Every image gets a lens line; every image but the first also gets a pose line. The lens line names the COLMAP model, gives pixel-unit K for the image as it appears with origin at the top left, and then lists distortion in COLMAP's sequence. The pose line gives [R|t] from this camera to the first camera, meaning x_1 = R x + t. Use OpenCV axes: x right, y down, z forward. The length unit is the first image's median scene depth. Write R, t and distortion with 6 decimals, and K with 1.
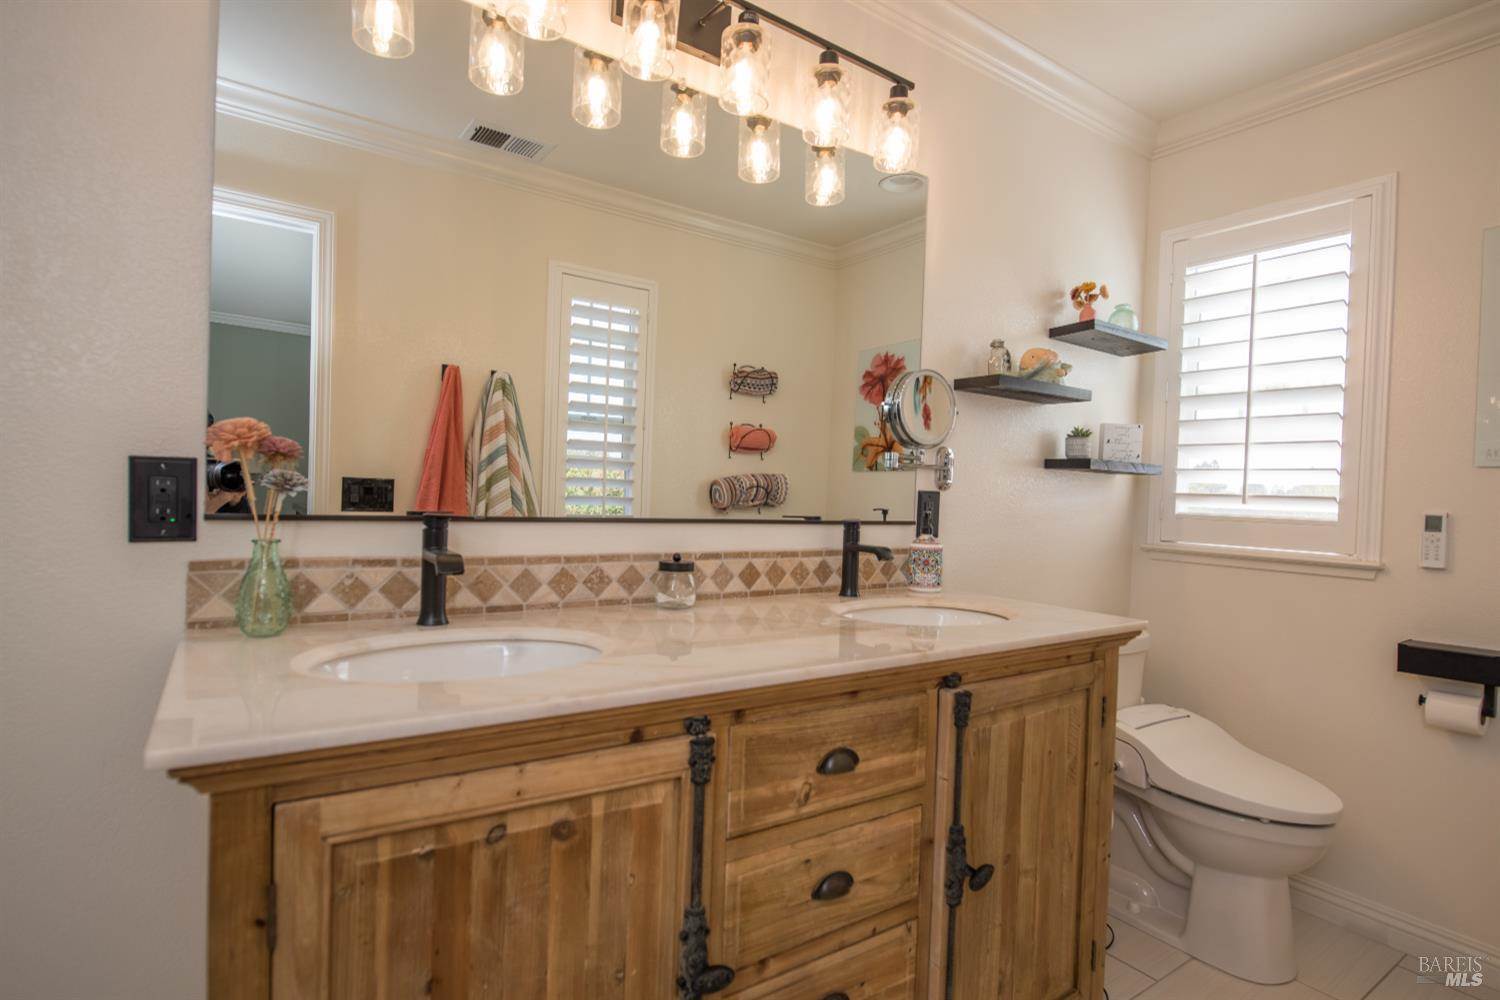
lens RADIAL K [[757.2, 0, 750.0], [0, 757.2, 500.0], [0, 0, 1]] dist [0.001613, 0.000251]
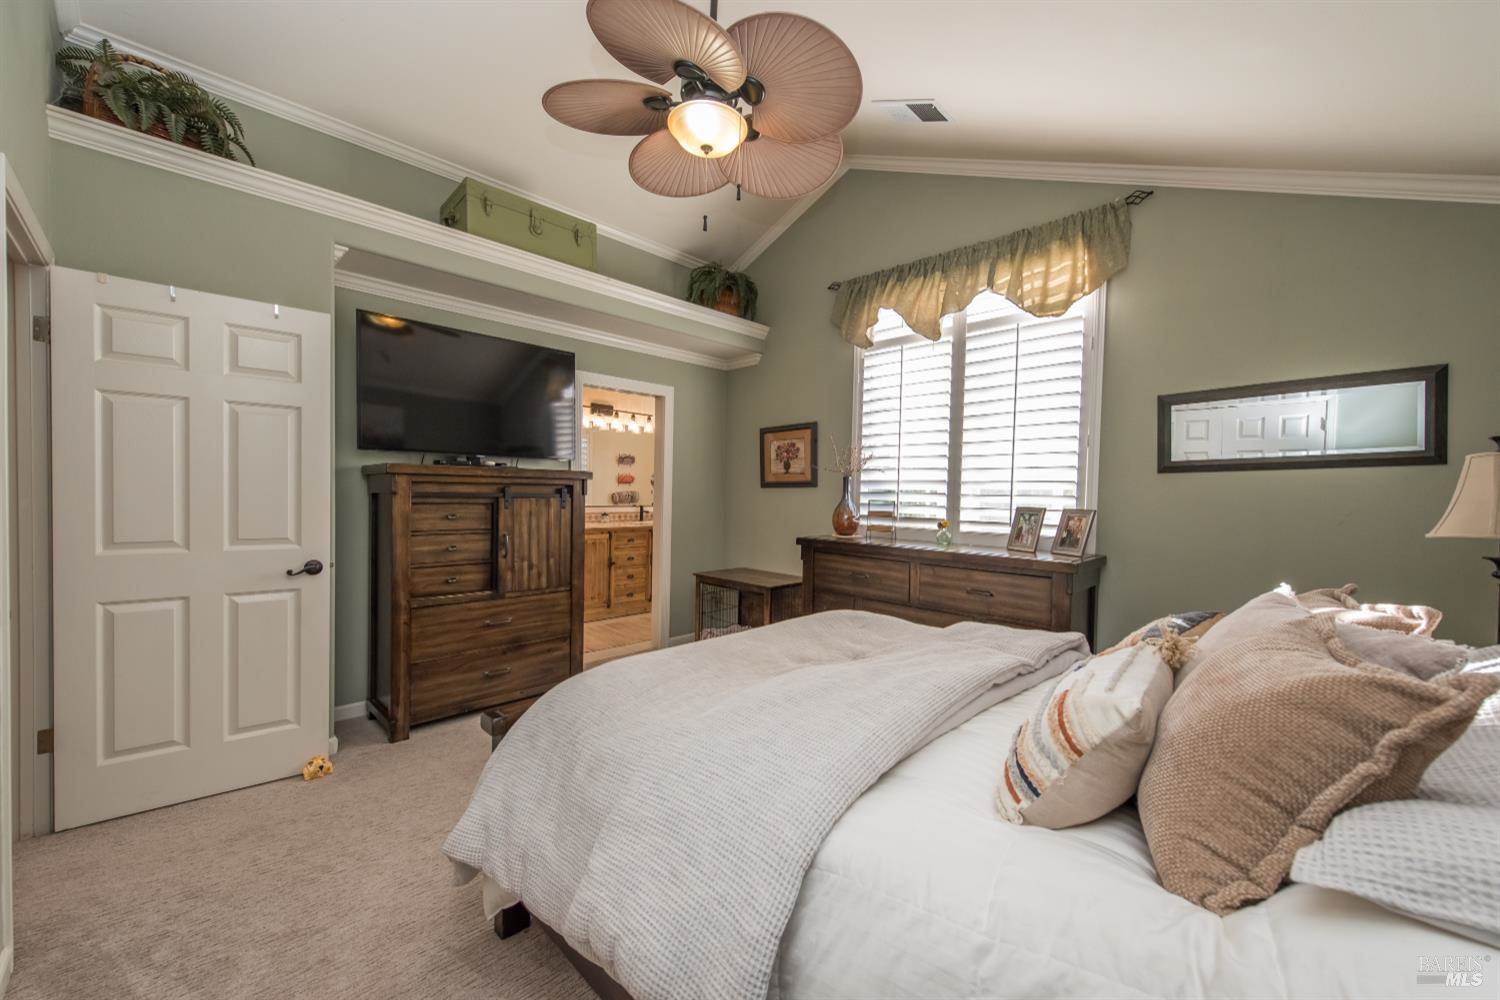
lens RADIAL K [[604.2, 0, 750.0], [0, 604.2, 500.0], [0, 0, 1]] dist [-0.000084, -0.000043]
pose [[0.985903, -0.028131, 0.164936, 0.281795], [0.025790, 0.999534, 0.016317, -0.081212], [-0.165318, -0.011833, 0.986169, -4.437547]]
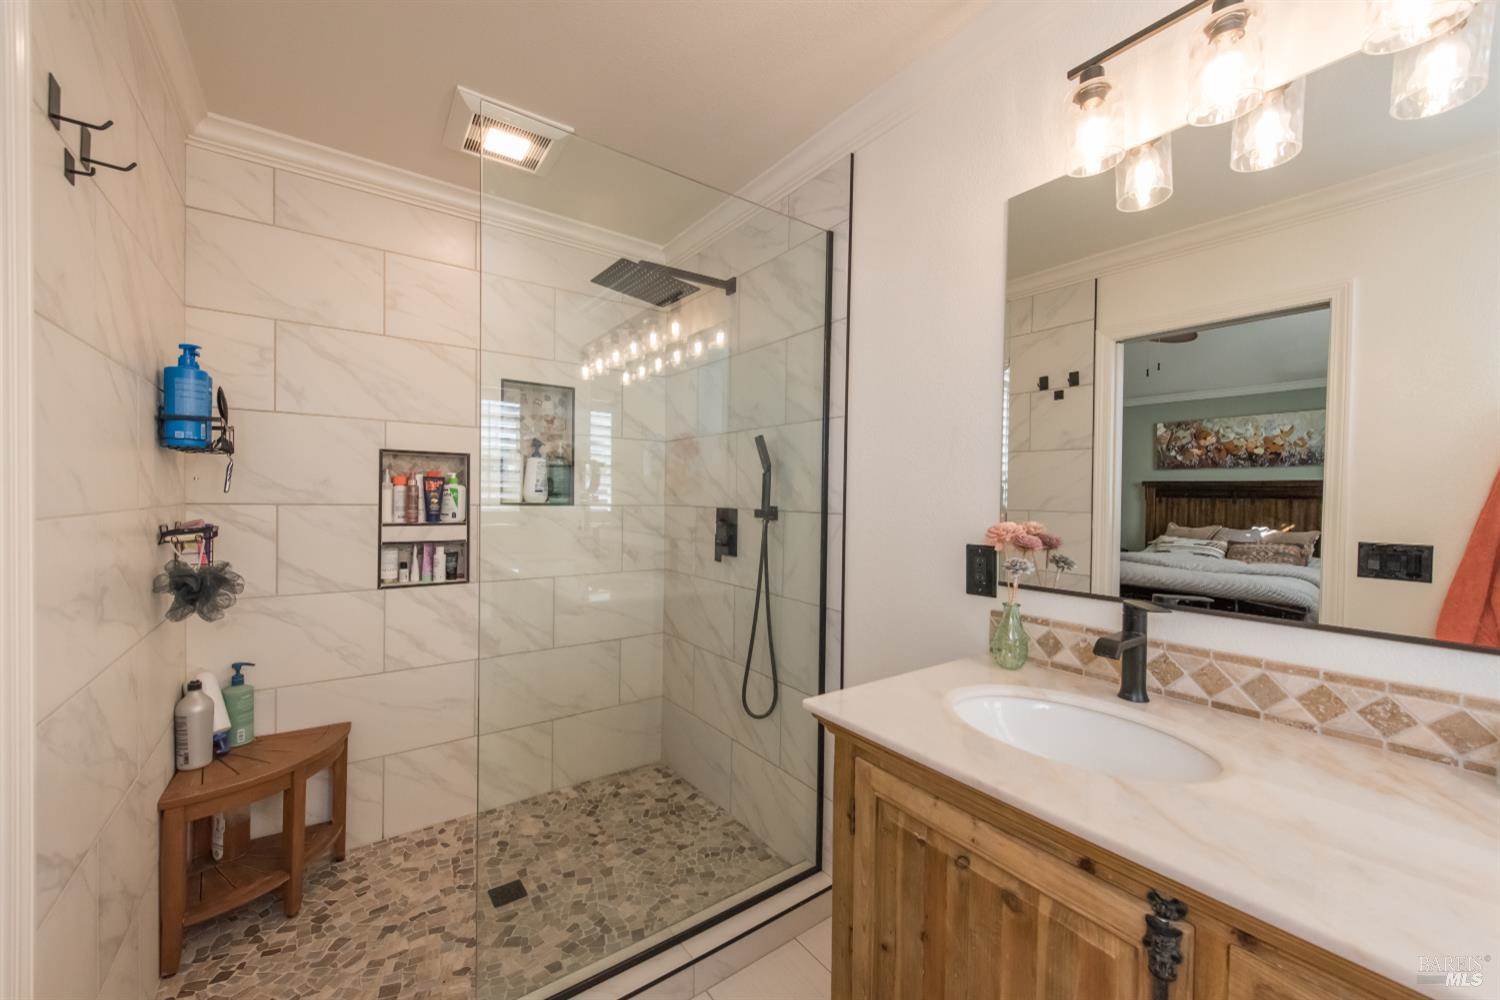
lens RADIAL K [[581.2, 0, 750.0], [0, 581.2, 500.0], [0, 0, 1]] dist [0.000120, -0.000243]
pose [[0.032964, -0.029011, -0.999035, 0.475852], [-0.026337, 0.999206, -0.029885, -0.099468], [0.999109, 0.027296, 0.032174, 0.421012]]
